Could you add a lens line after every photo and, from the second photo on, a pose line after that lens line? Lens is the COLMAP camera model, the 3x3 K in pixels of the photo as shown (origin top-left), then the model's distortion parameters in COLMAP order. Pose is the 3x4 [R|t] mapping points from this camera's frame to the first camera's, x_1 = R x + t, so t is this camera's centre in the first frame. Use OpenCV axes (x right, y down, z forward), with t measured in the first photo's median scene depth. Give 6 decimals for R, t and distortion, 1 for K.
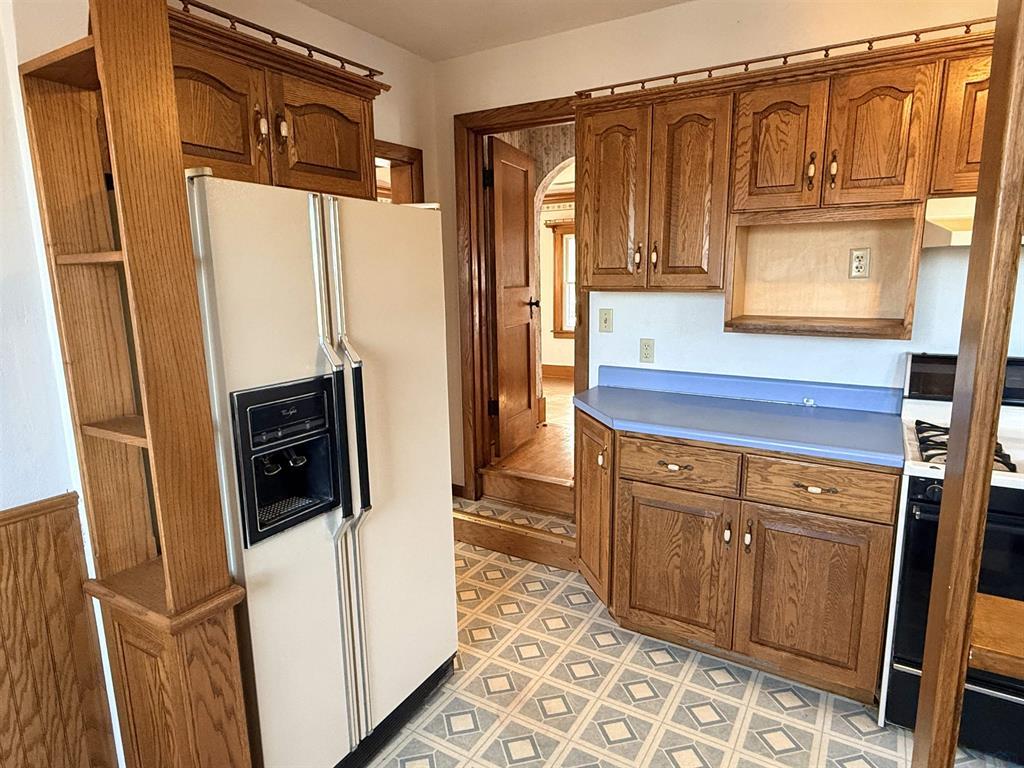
lens RADIAL K [[603.6, 0, 513.9], [0, 603.6, 386.2], [0, 0, 1]] dist [-0.011827, 0.000088]
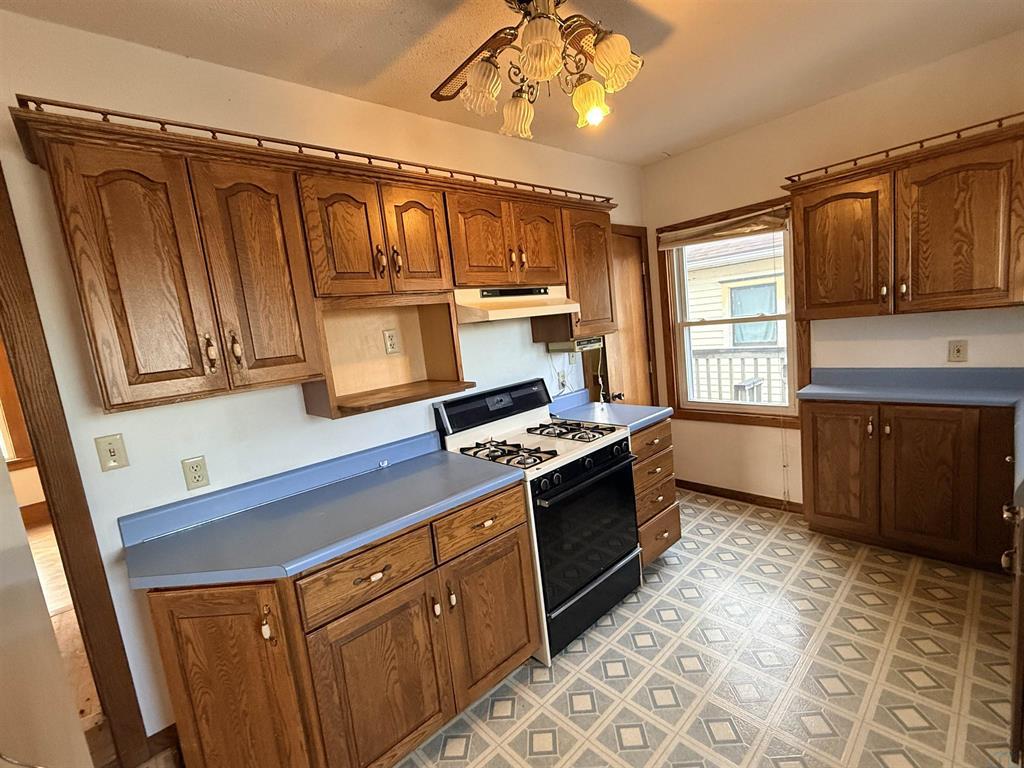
lens RADIAL K [[454.6, 0, 510.6], [0, 454.6, 384.1], [0, 0, 1]] dist [-0.002211, 0.001088]
pose [[0.276705, -0.145223, 0.949918, -0.263674], [0.278515, 0.958205, 0.065360, -0.120868], [-0.919709, 0.246481, 0.305587, 0.548521]]
